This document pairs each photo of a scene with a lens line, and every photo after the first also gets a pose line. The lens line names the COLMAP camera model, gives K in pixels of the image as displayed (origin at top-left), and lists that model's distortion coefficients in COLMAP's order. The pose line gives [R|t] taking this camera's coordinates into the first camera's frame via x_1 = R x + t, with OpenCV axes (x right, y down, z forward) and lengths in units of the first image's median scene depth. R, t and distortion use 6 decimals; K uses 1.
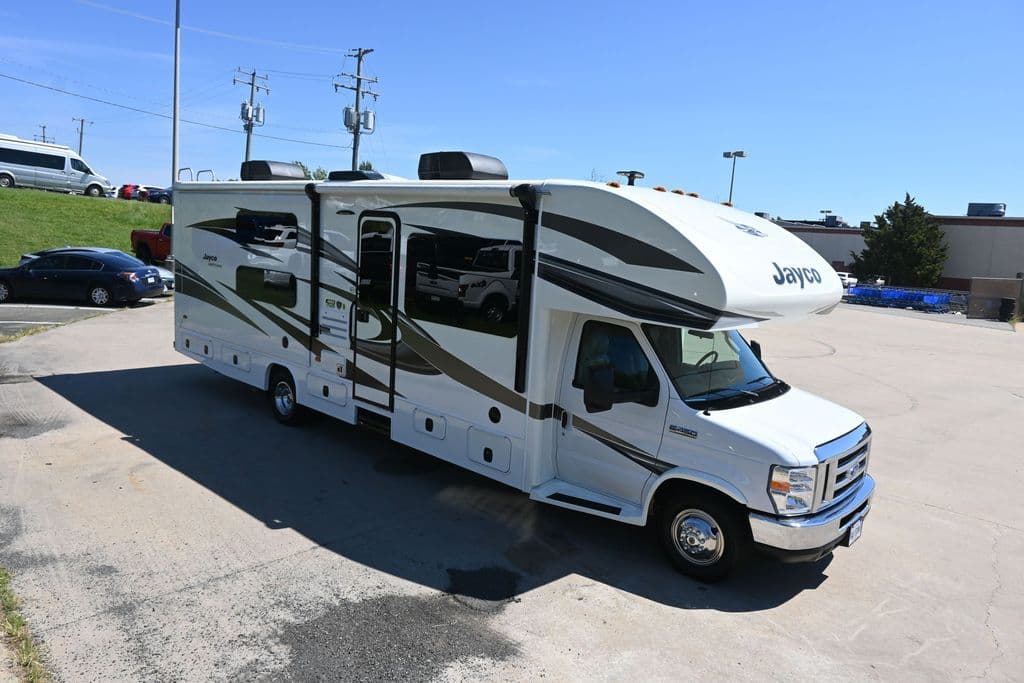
lens RADIAL K [[697.9, 0, 512.0], [0, 697.9, 341.5], [0, 0, 1]] dist [-0.003865, -0.001587]
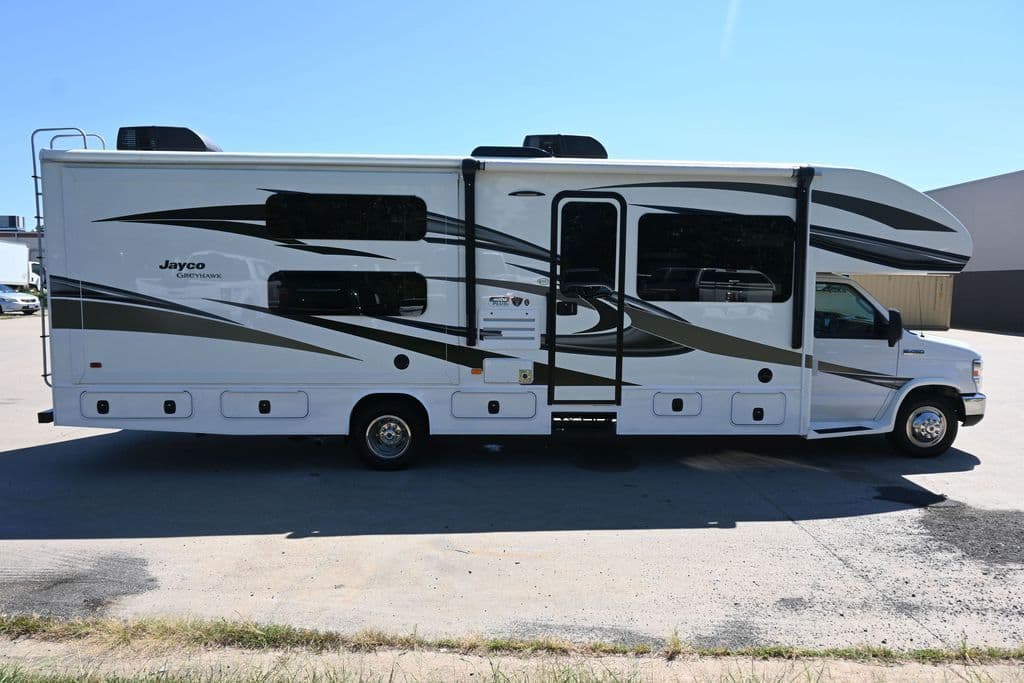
lens RADIAL K [[697.9, 0, 512.0], [0, 697.9, 341.5], [0, 0, 1]] dist [-0.003865, -0.001587]
pose [[0.703773, -0.122612, 0.699764, -0.918943], [0.142525, 0.989336, 0.030008, -0.032208], [-0.695981, 0.078615, 0.713744, 0.420738]]
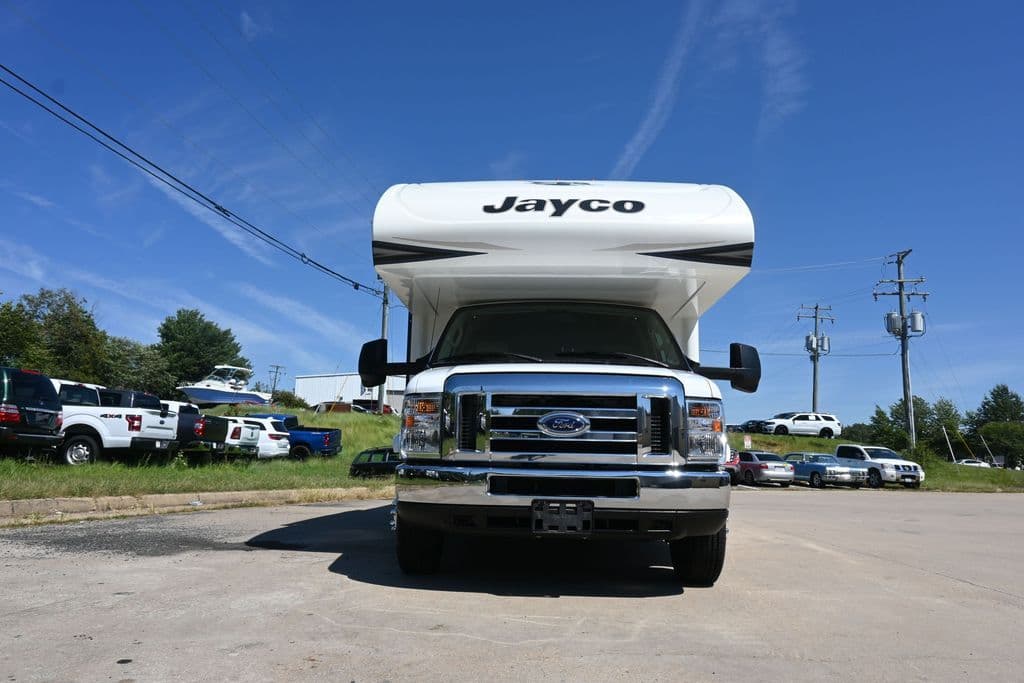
lens RADIAL K [[697.9, 0, 512.0], [0, 697.9, 341.5], [0, 0, 1]] dist [-0.003865, -0.001587]
pose [[0.642812, -0.184984, -0.743353, 0.737691], [-0.092694, 0.944490, -0.315194, 0.246856], [0.760395, 0.271515, 0.589983, 0.401874]]
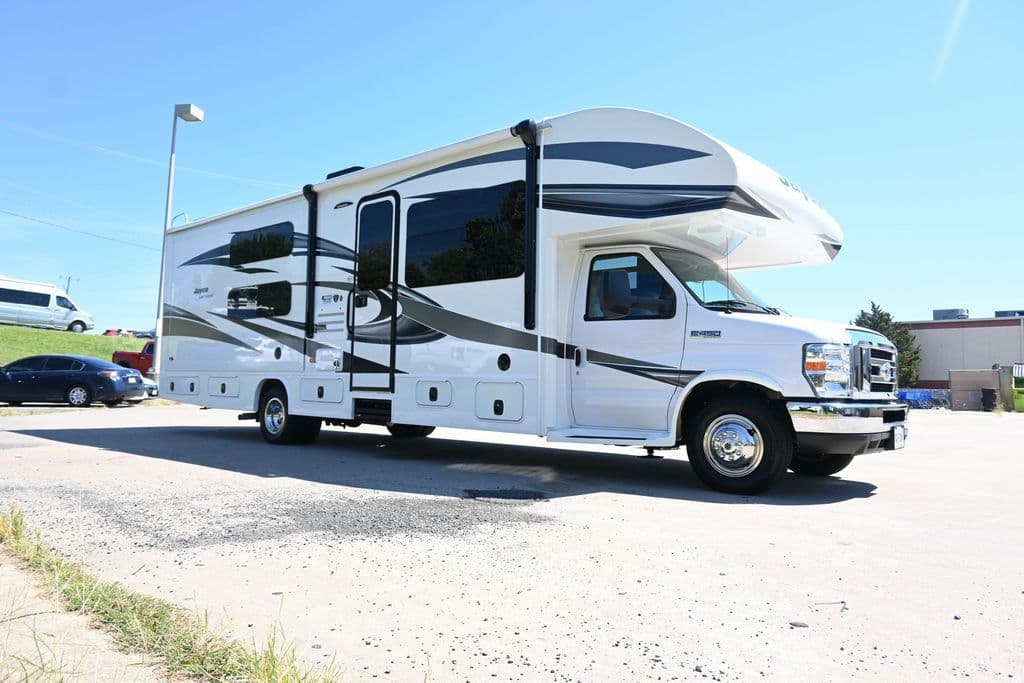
lens RADIAL K [[697.9, 0, 512.0], [0, 697.9, 341.5], [0, 0, 1]] dist [-0.003865, -0.001587]
pose [[0.998640, -0.041452, 0.031636, -0.036935], [0.047211, 0.976345, -0.211001, 0.240435], [-0.022141, 0.212207, 0.976974, 0.054448]]
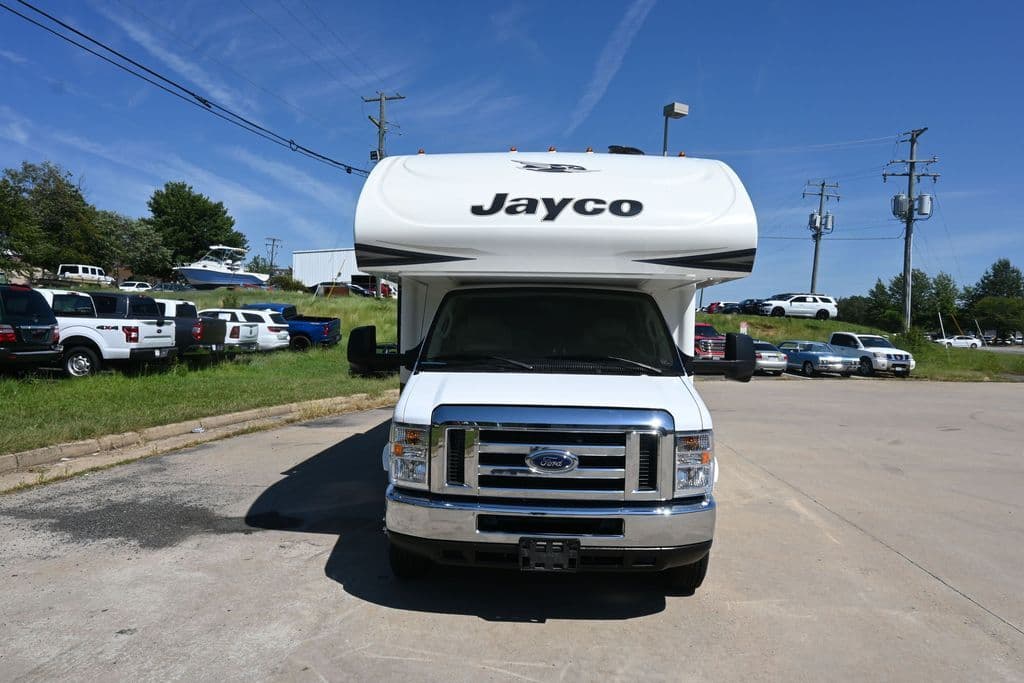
lens RADIAL K [[697.9, 0, 512.0], [0, 697.9, 341.5], [0, 0, 1]] dist [-0.003865, -0.001587]
pose [[0.643673, -0.041553, -0.764172, 0.745654], [-0.092939, 0.986890, -0.131948, 0.122190], [0.759637, 0.155953, 0.631372, 0.390487]]
